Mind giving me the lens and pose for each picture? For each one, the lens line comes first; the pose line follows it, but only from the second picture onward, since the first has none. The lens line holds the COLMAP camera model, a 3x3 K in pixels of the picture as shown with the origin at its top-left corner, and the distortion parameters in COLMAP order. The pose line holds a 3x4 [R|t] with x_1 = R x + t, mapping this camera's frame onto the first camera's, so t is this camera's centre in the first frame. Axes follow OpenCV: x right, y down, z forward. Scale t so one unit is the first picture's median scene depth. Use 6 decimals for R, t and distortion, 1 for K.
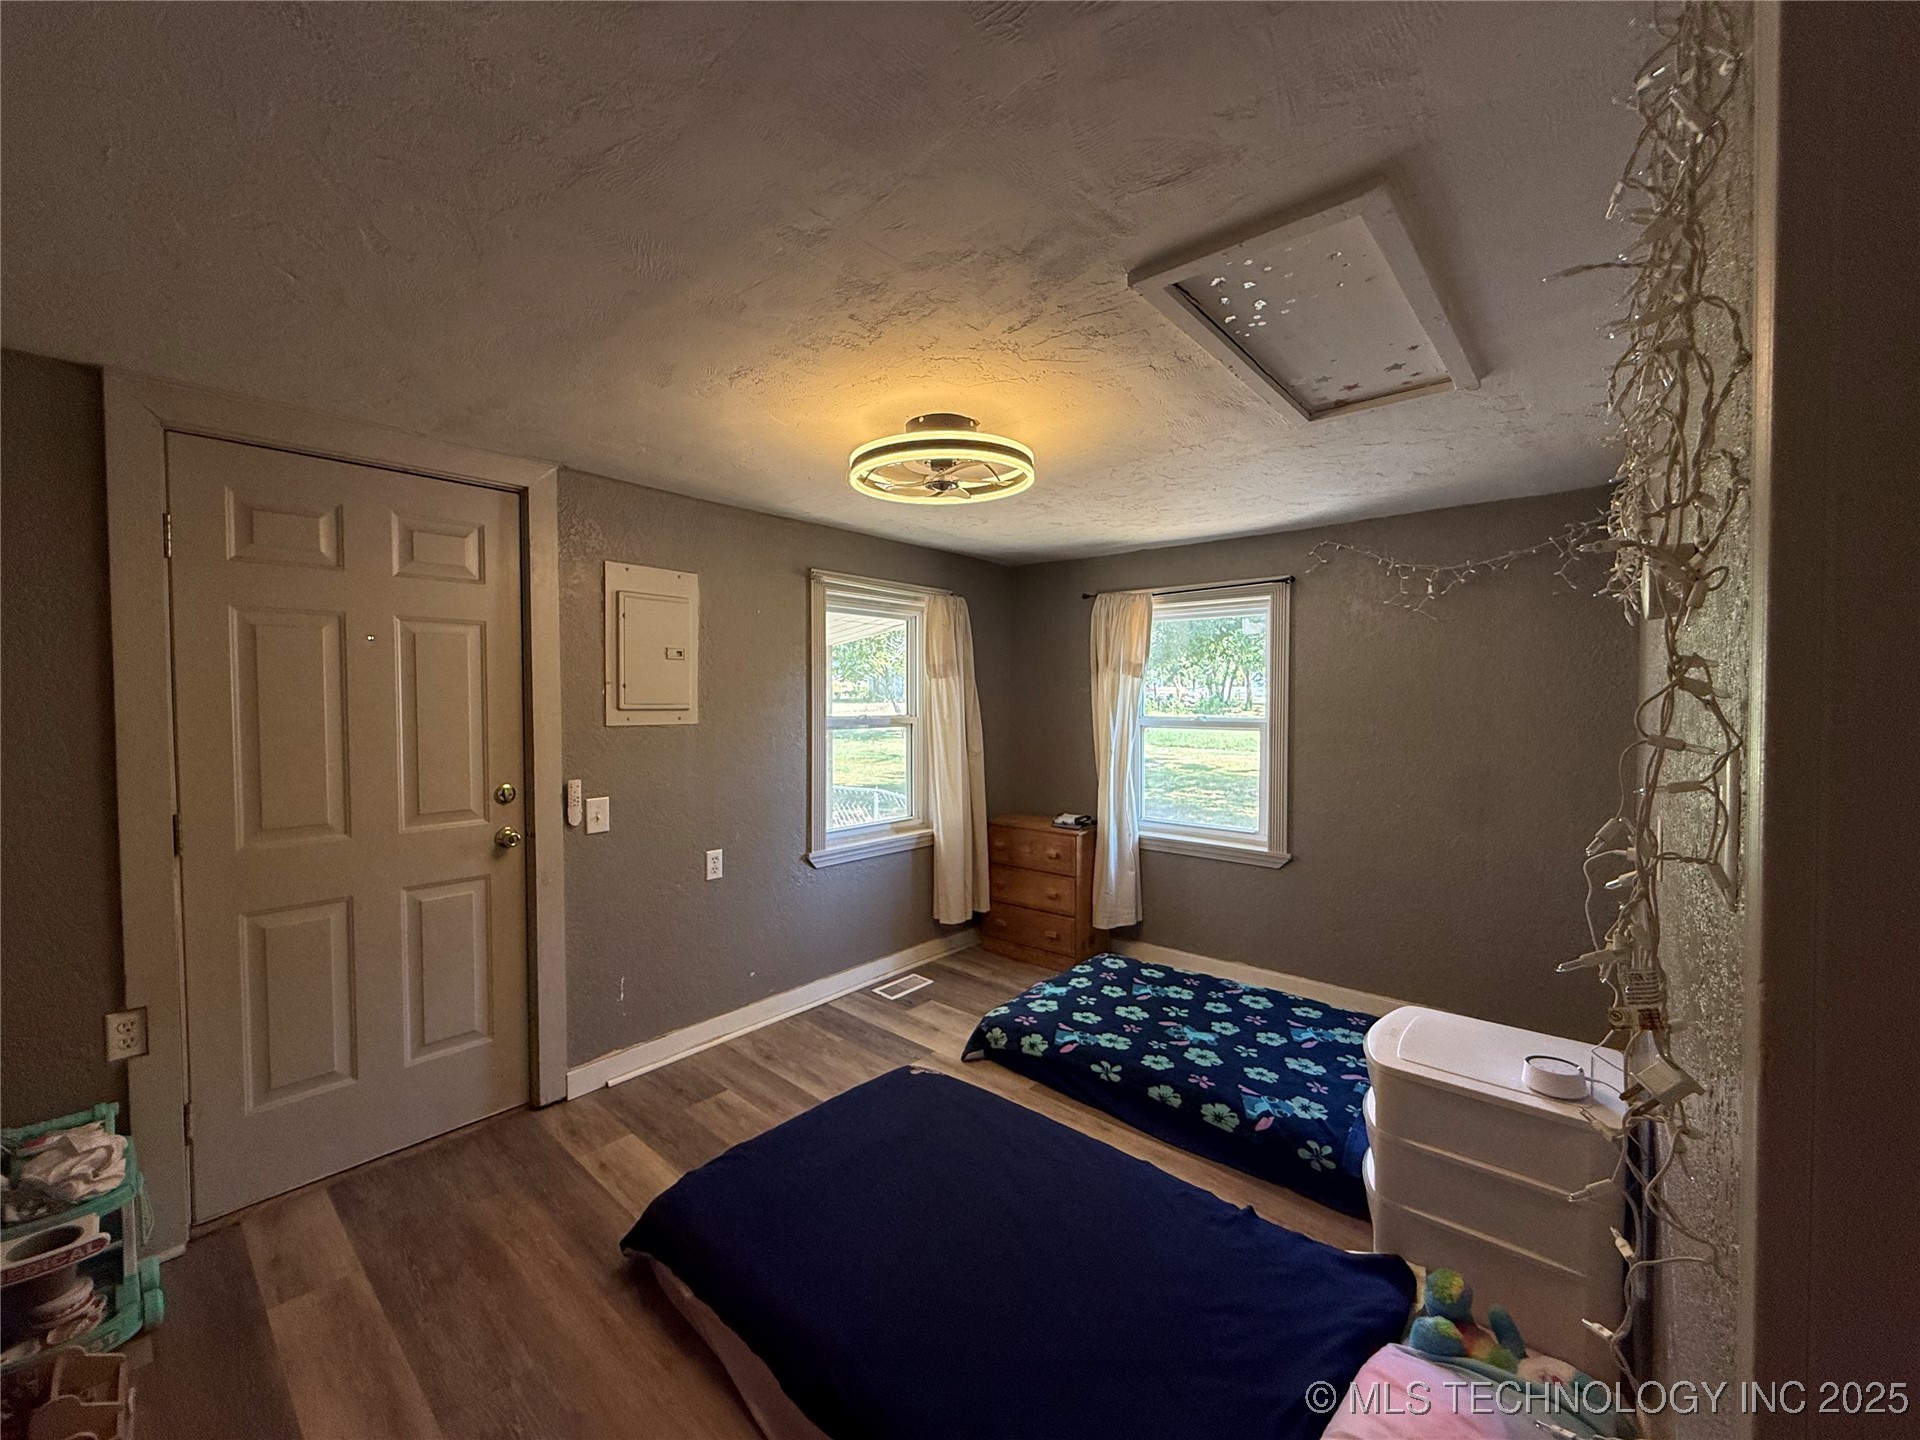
lens RADIAL K [[766.3, 0, 952.7], [0, 766.3, 721.6], [0, 0, 1]] dist [-0.000256, 0.000403]
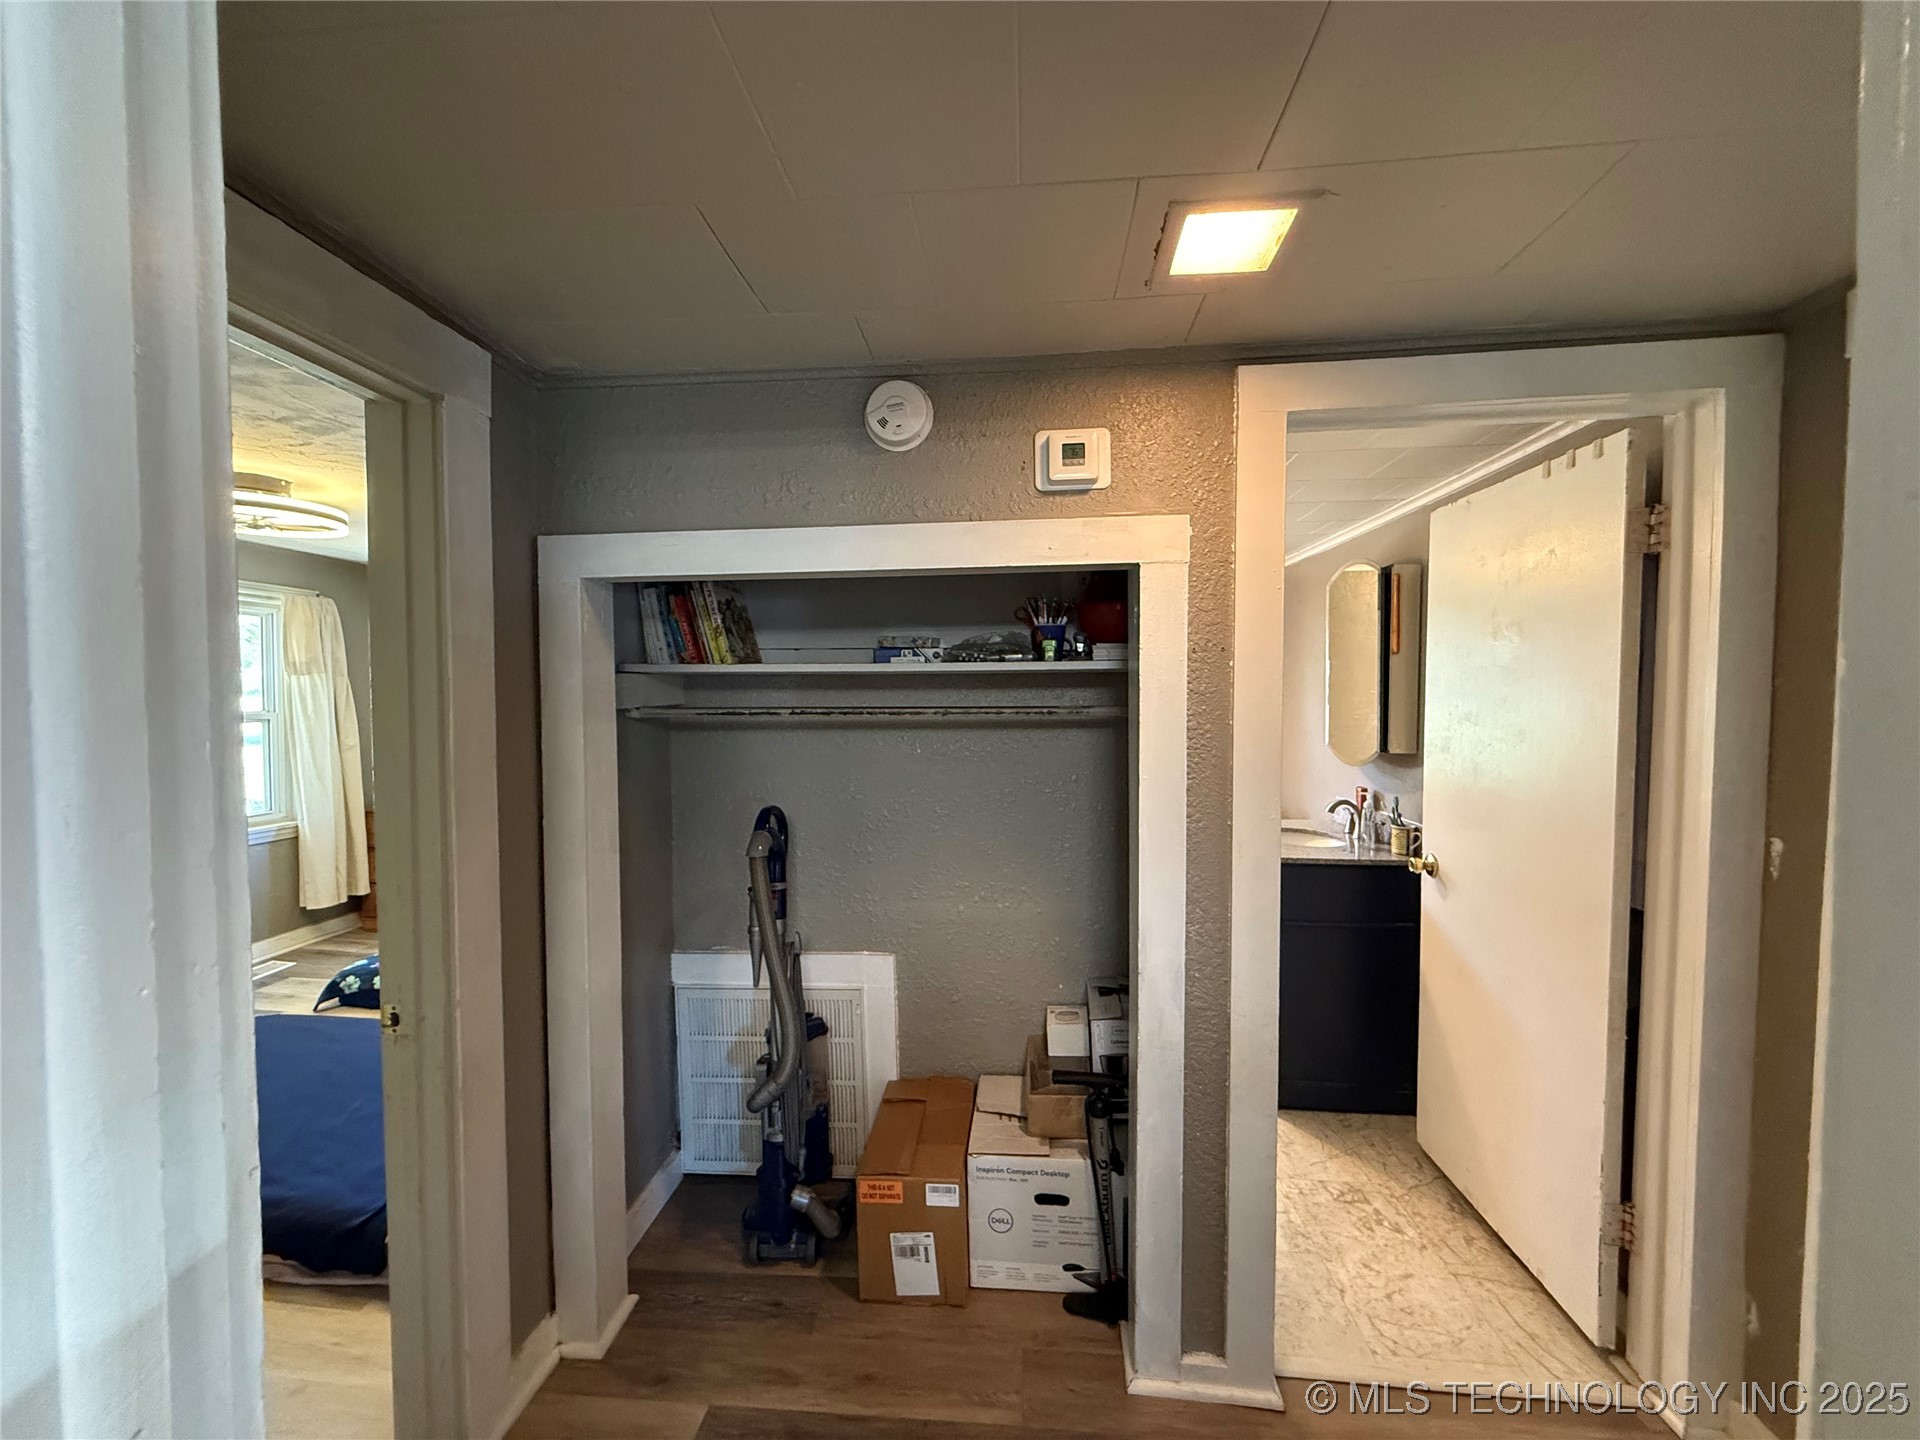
lens RADIAL K [[766.3, 0, 952.7], [0, 766.3, 721.6], [0, 0, 1]] dist [-0.000256, 0.000403]
pose [[0.813494, -0.015676, 0.581362, 0.099195], [0.011144, 0.999873, 0.011368, 0.004528], [-0.581466, -0.002769, 0.813566, -0.372797]]
